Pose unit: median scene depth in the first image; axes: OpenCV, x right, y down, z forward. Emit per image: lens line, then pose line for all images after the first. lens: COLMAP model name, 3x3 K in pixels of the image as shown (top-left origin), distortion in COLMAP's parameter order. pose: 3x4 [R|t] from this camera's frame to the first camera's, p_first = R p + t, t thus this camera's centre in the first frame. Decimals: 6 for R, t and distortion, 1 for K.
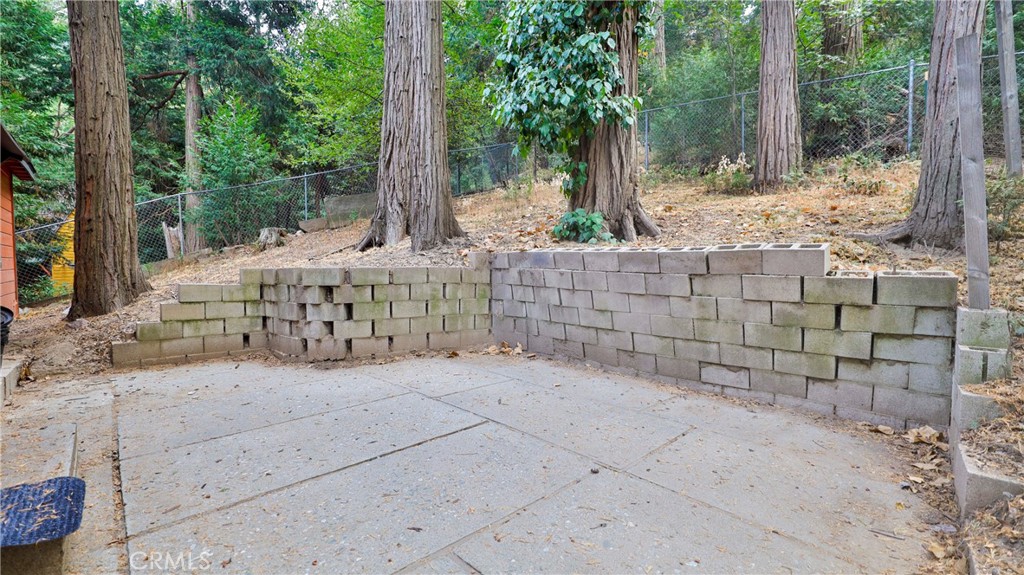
lens RADIAL K [[465.7, 0, 514.1], [0, 465.7, 286.8], [0, 0, 1]] dist [-0.049199, 0.018579]
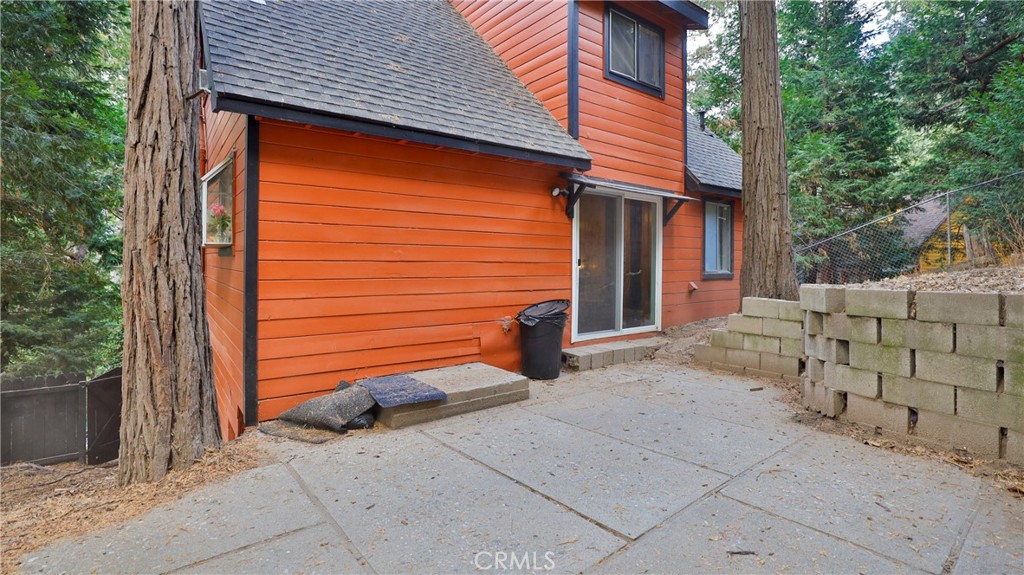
lens RADIAL K [[482.3, 0, 521.8], [0, 482.3, 270.3], [0, 0, 1]] dist [-0.019791, 0.000815]
pose [[-0.081651, 0.002566, -0.996658, 0.436197], [-0.051706, 0.998639, 0.006807, -0.054009], [0.995319, 0.052089, -0.081407, 0.638301]]
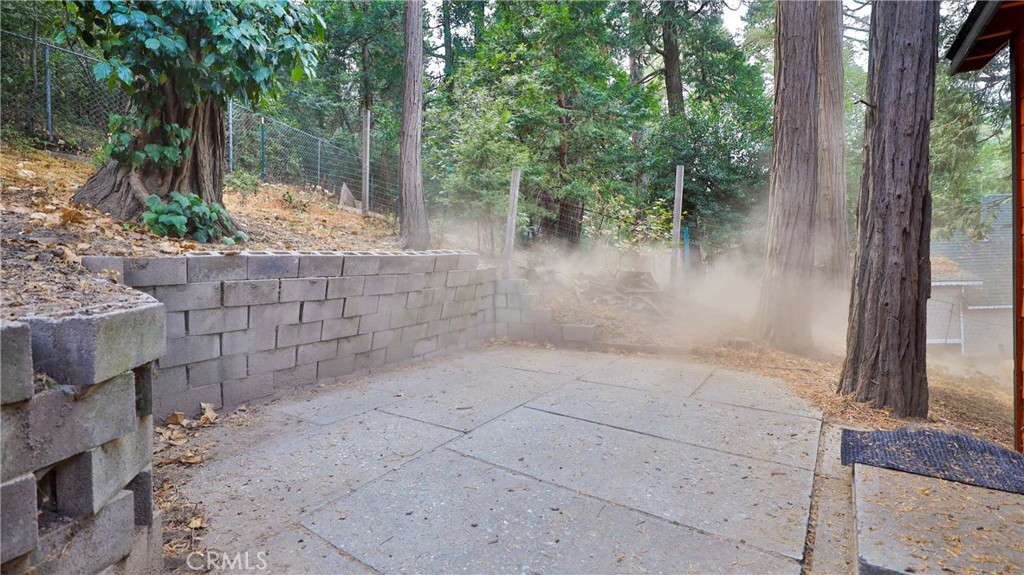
lens RADIAL K [[465.7, 0, 514.1], [0, 465.7, 286.8], [0, 0, 1]] dist [-0.049199, 0.018579]
pose [[-0.205952, -0.069335, 0.976103, -0.821591], [0.066166, 0.994217, 0.084583, -0.071417], [-0.976323, 0.082005, -0.200173, 0.881508]]
